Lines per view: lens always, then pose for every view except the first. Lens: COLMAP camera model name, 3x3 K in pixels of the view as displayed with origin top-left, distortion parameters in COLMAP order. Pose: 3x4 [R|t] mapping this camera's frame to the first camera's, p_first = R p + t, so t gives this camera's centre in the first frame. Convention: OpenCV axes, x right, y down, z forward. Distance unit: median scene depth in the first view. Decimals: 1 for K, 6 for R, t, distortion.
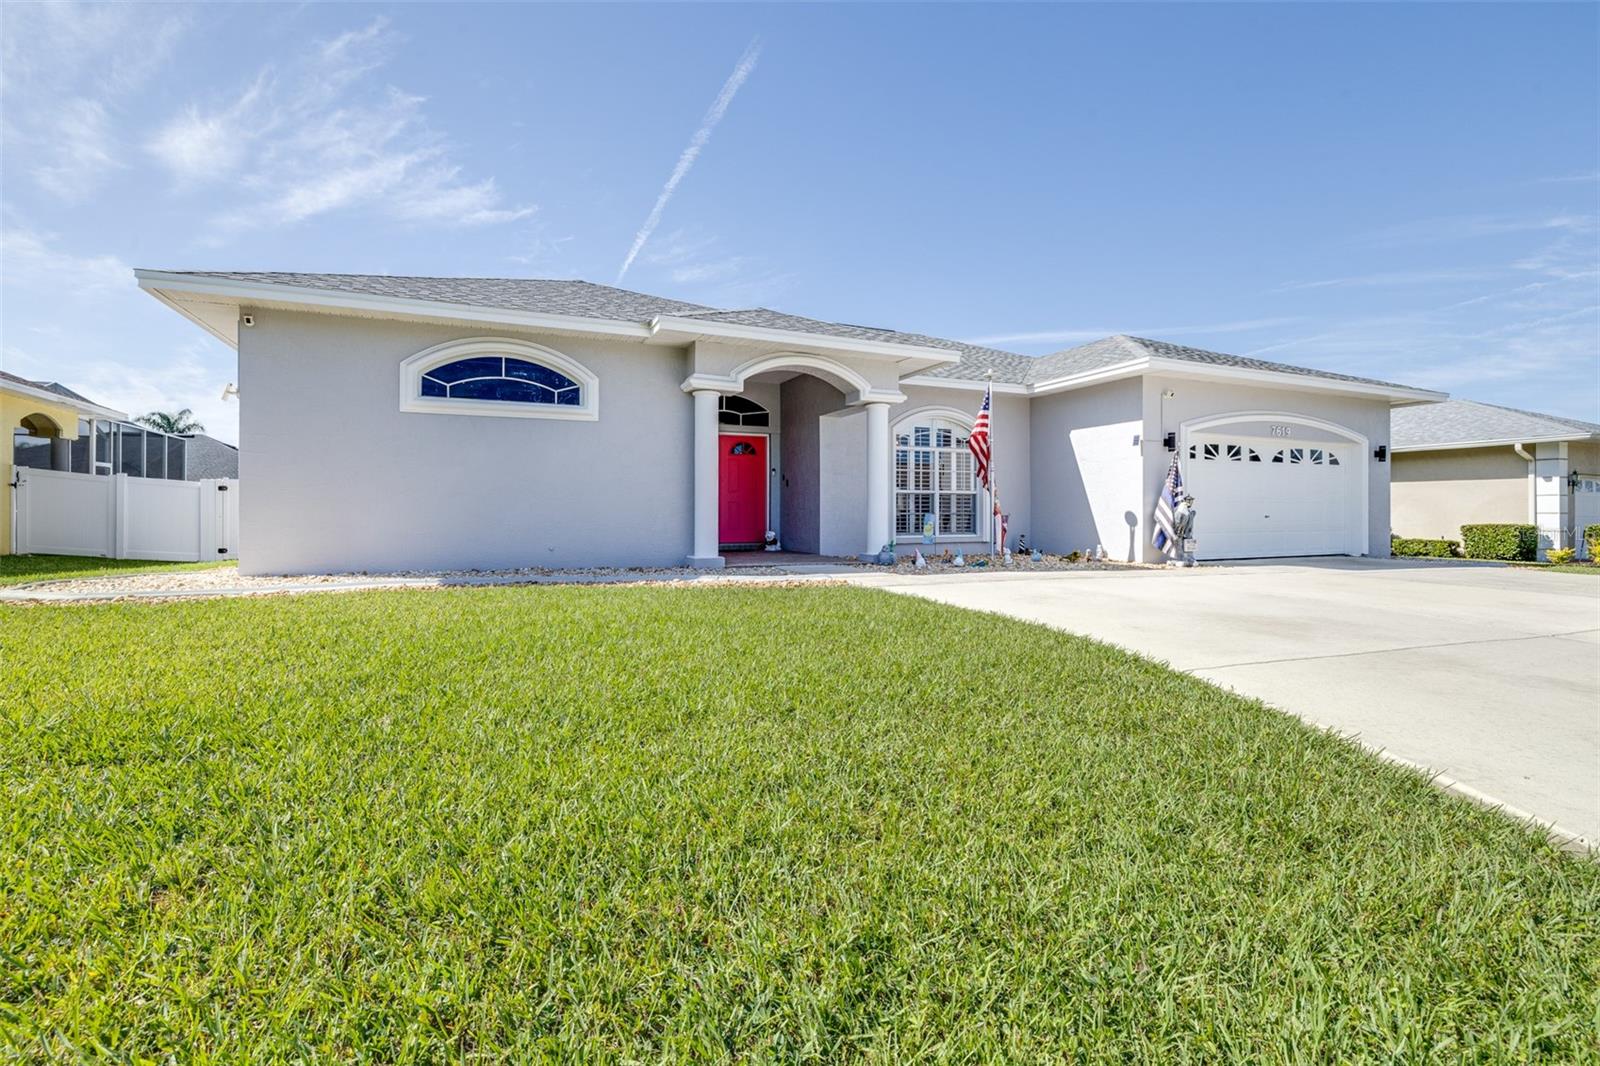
lens RADIAL K [[692.4, 0, 809.1], [0, 692.4, 513.8], [0, 0, 1]] dist [-0.001429, -0.000167]
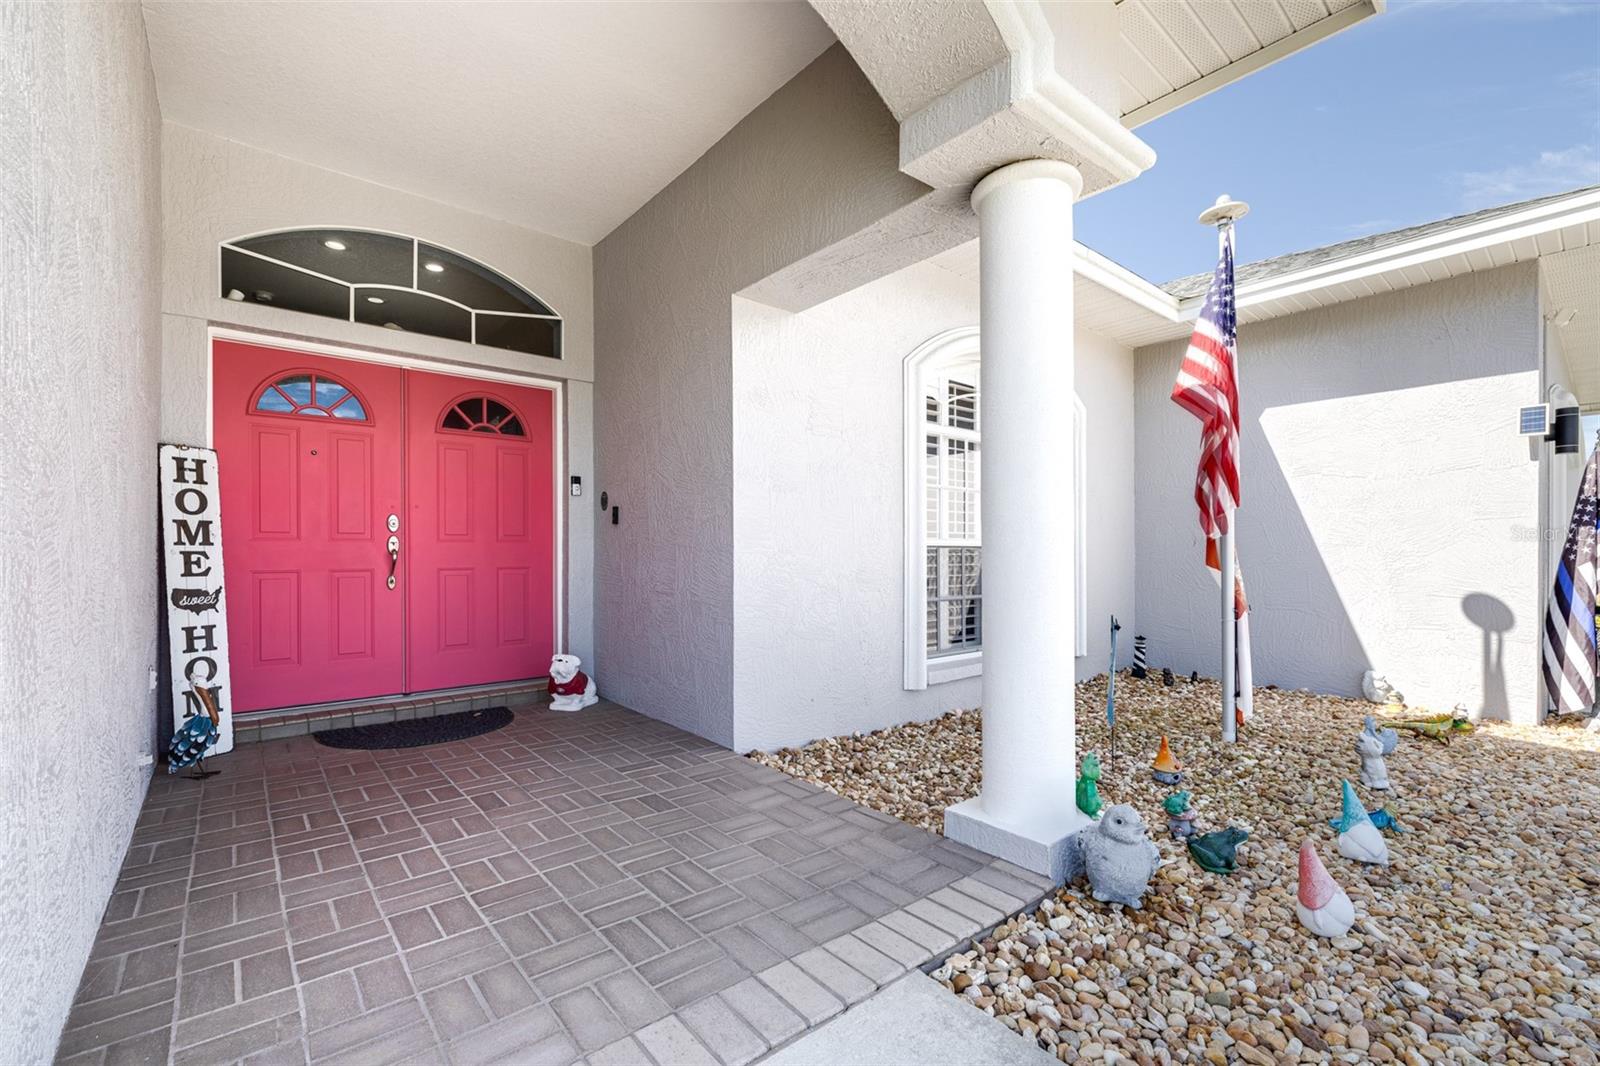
lens RADIAL K [[687.6, 0, 809.1], [0, 687.6, 554.0], [0, 0, 1]] dist [-0.000820, -0.000395]
pose [[0.964595, -0.001228, 0.263732, -0.029117], [0.001531, 0.999998, -0.000945, -0.024793], [-0.263730, 0.001315, 0.964596, 0.637274]]
